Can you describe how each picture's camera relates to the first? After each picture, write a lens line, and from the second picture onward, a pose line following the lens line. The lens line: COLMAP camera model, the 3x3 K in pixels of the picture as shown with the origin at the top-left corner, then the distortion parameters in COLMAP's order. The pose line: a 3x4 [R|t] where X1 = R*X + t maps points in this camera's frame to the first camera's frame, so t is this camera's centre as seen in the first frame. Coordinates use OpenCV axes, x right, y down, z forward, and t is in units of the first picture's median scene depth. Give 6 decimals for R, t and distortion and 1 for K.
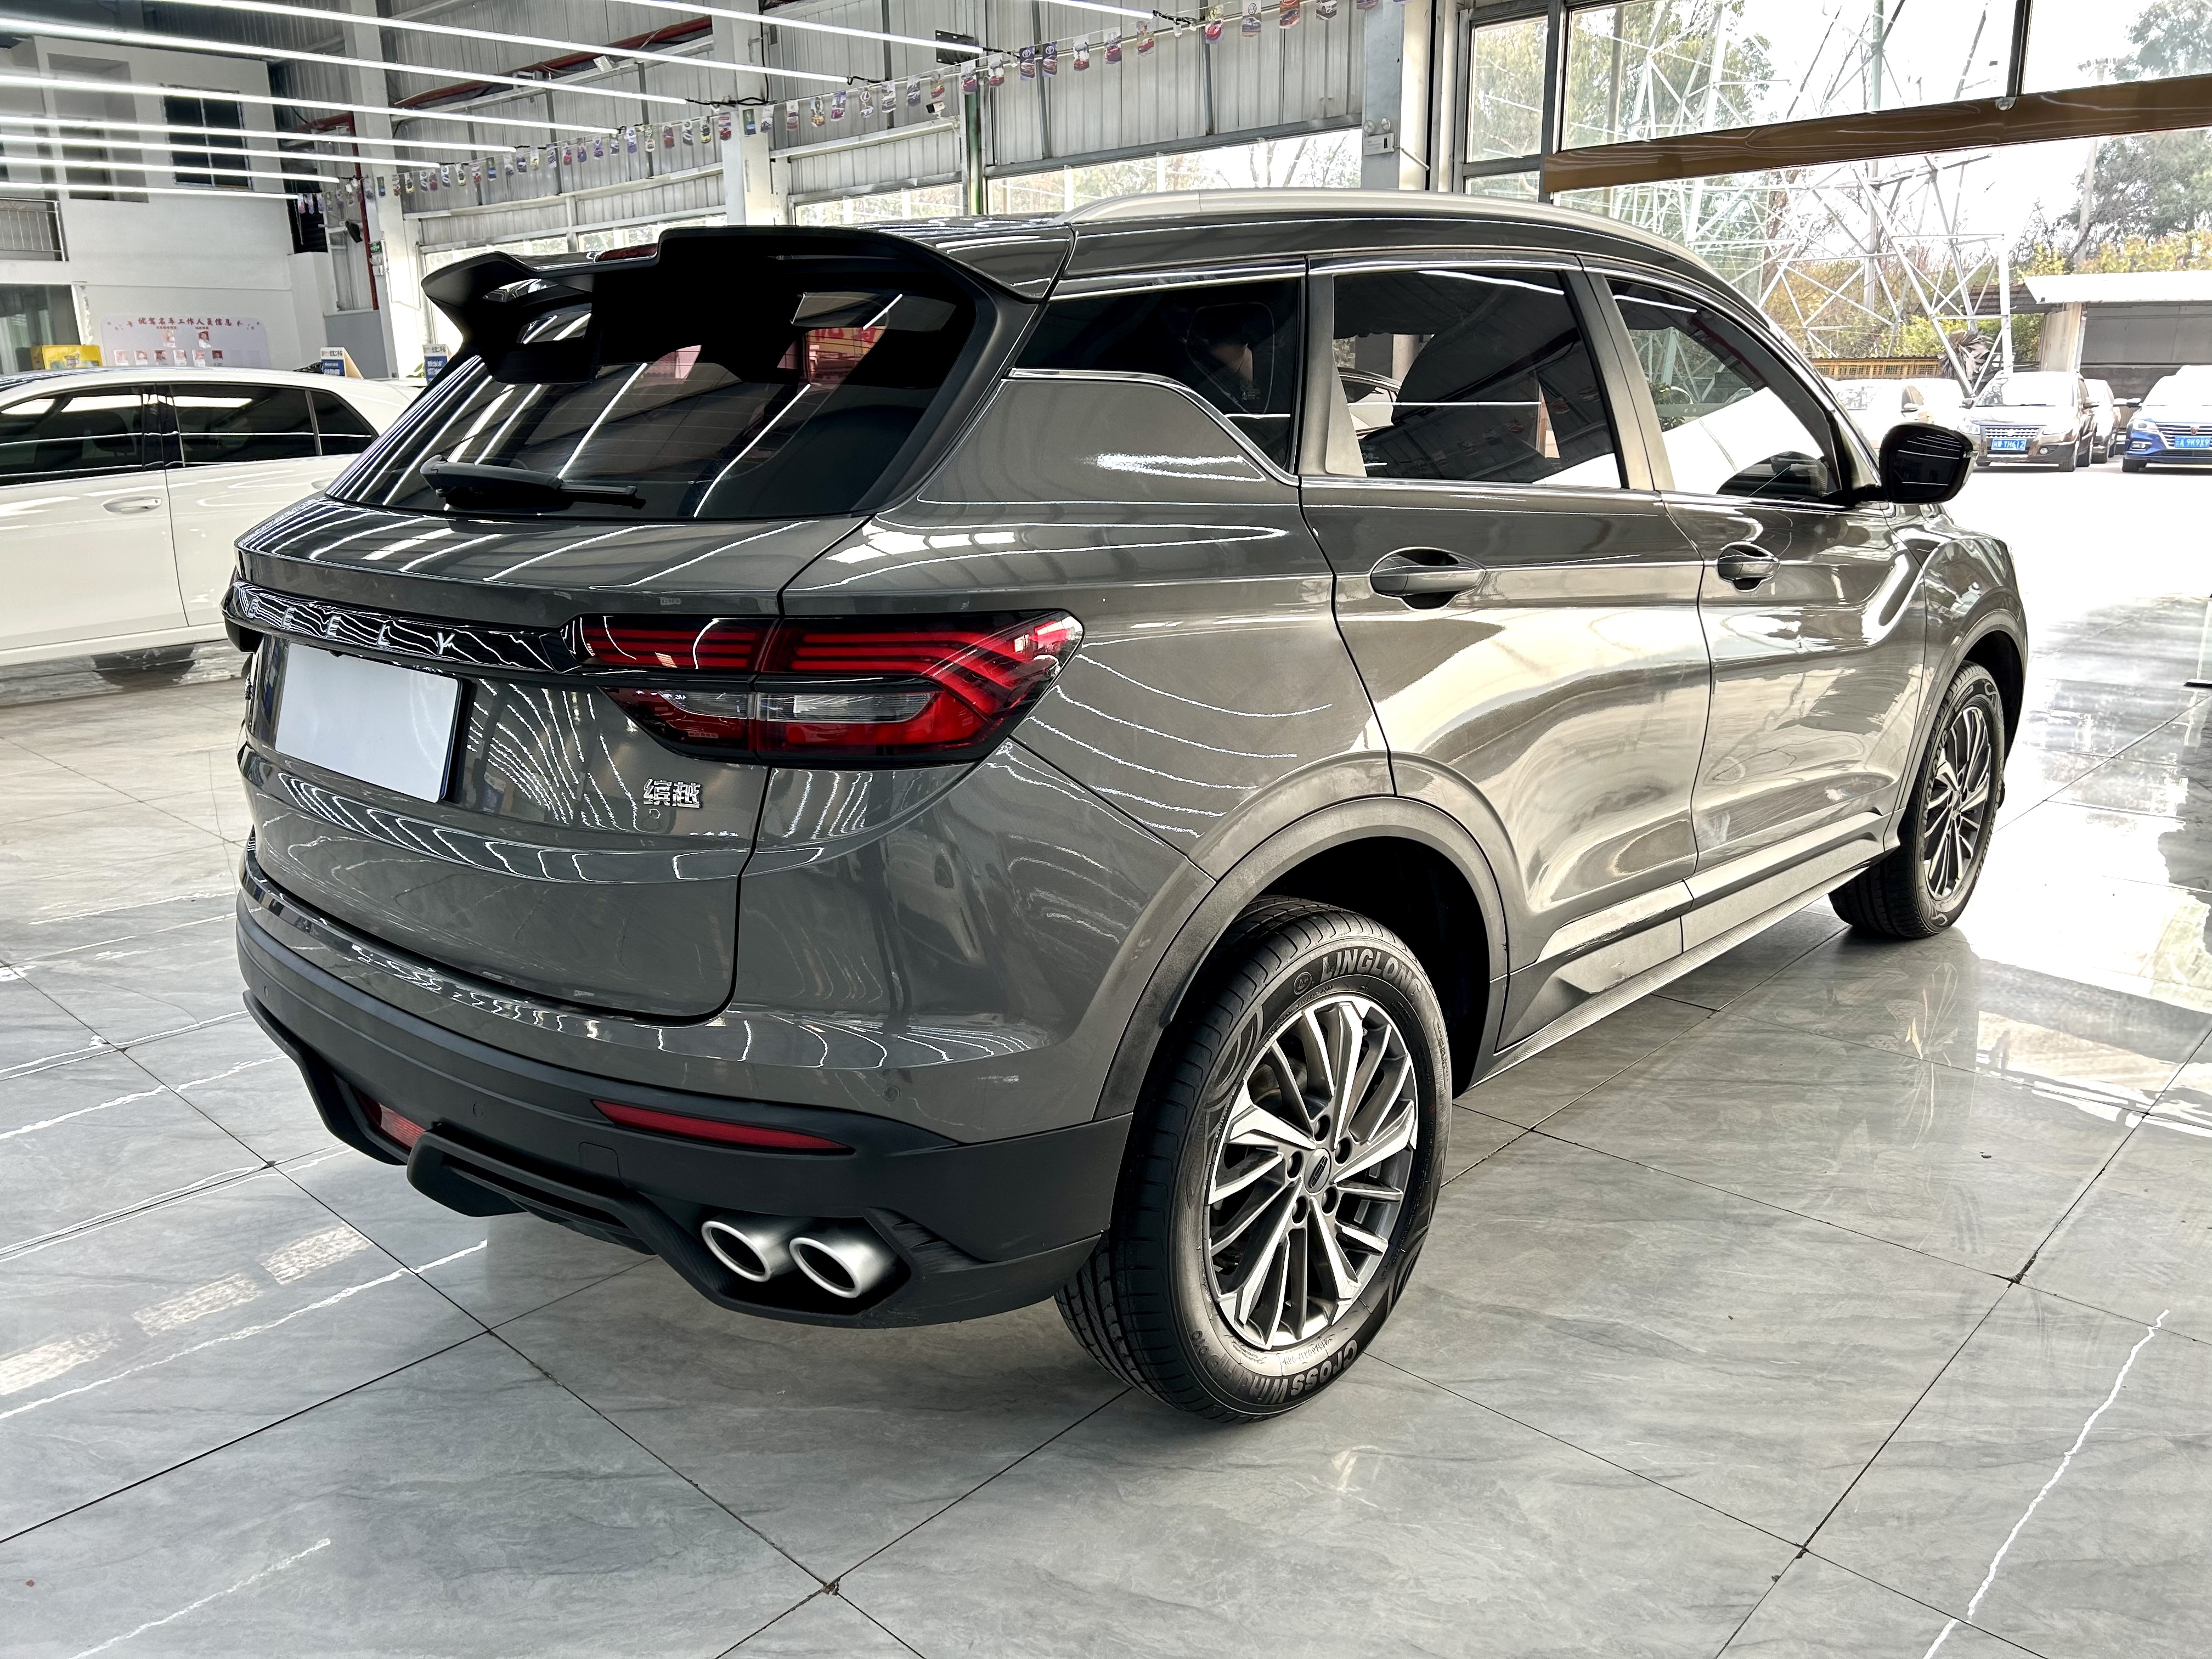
lens RADIAL K [[1657.8, 0, 1117.3], [0, 1657.8, 843.1], [0, 0, 1]] dist [0.046361, -0.040901]
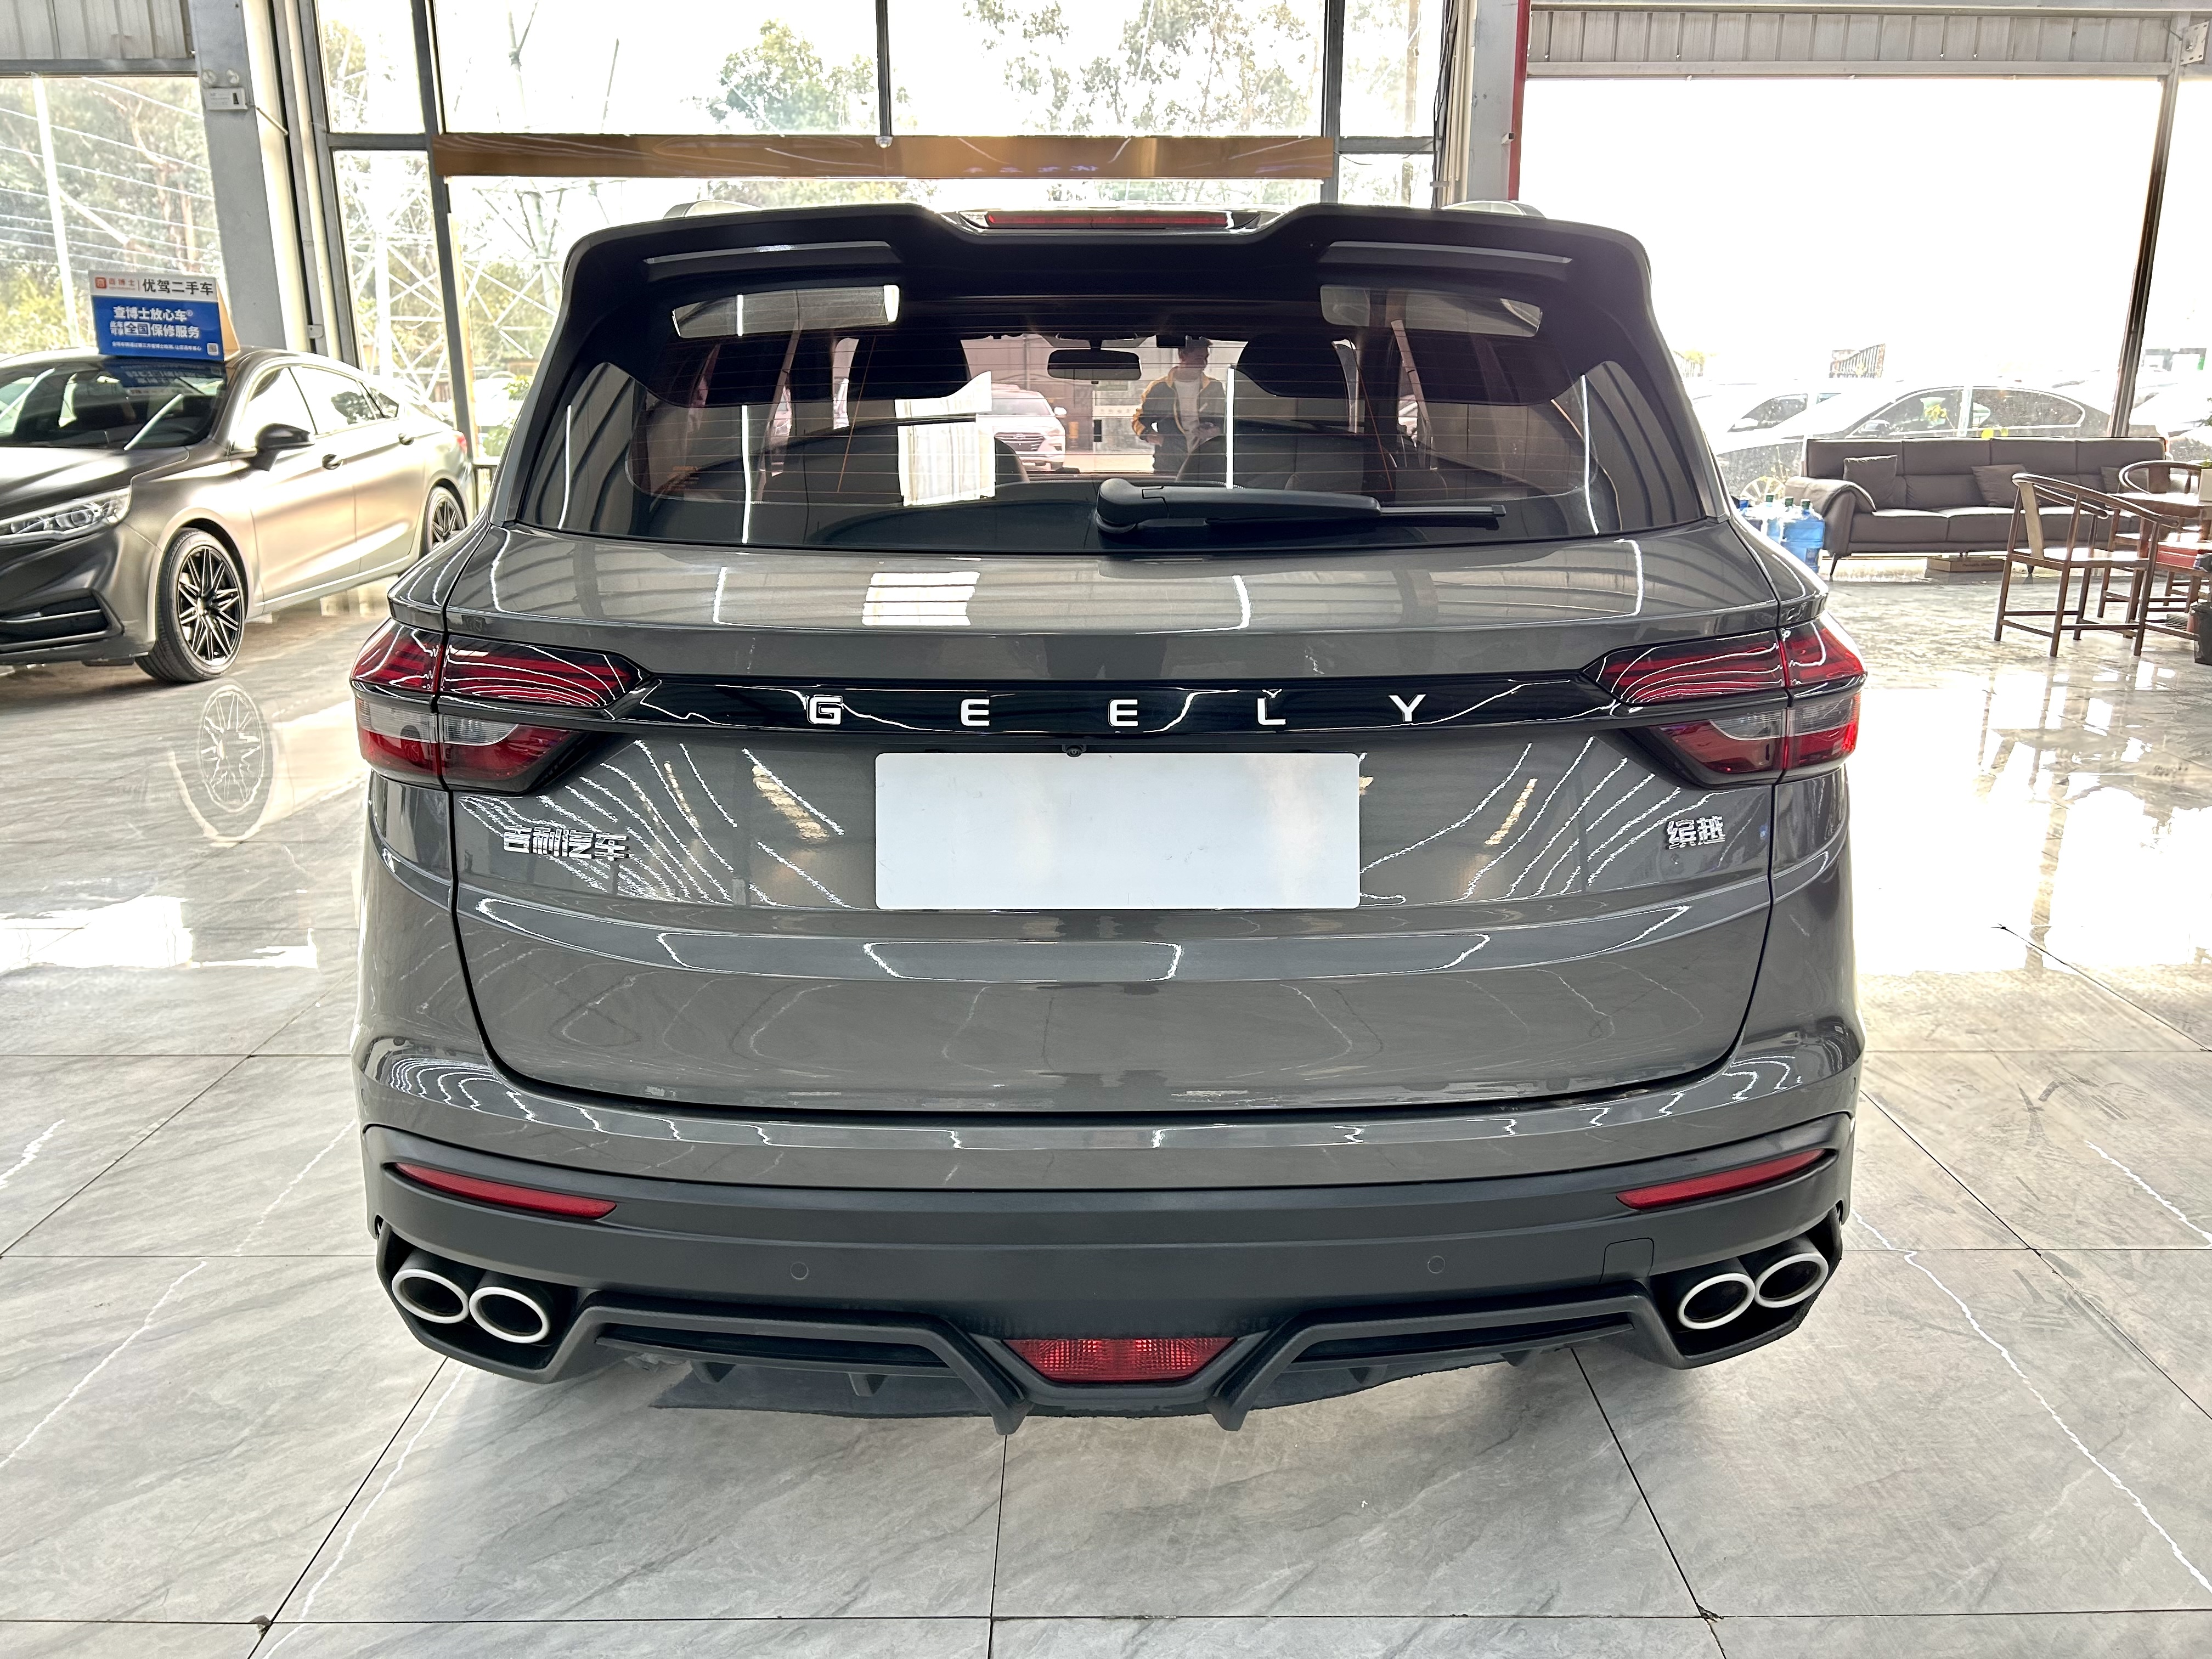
lens RADIAL K [[1657.8, 0, 1105.1], [0, 1657.8, 841.0], [0, 0, 1]] dist [0.046361, -0.040901]
pose [[0.721491, -0.172904, 0.670489, -0.165159], [0.172670, 0.982657, 0.067601, -0.021200], [-0.670549, 0.067000, 0.738833, 0.078535]]
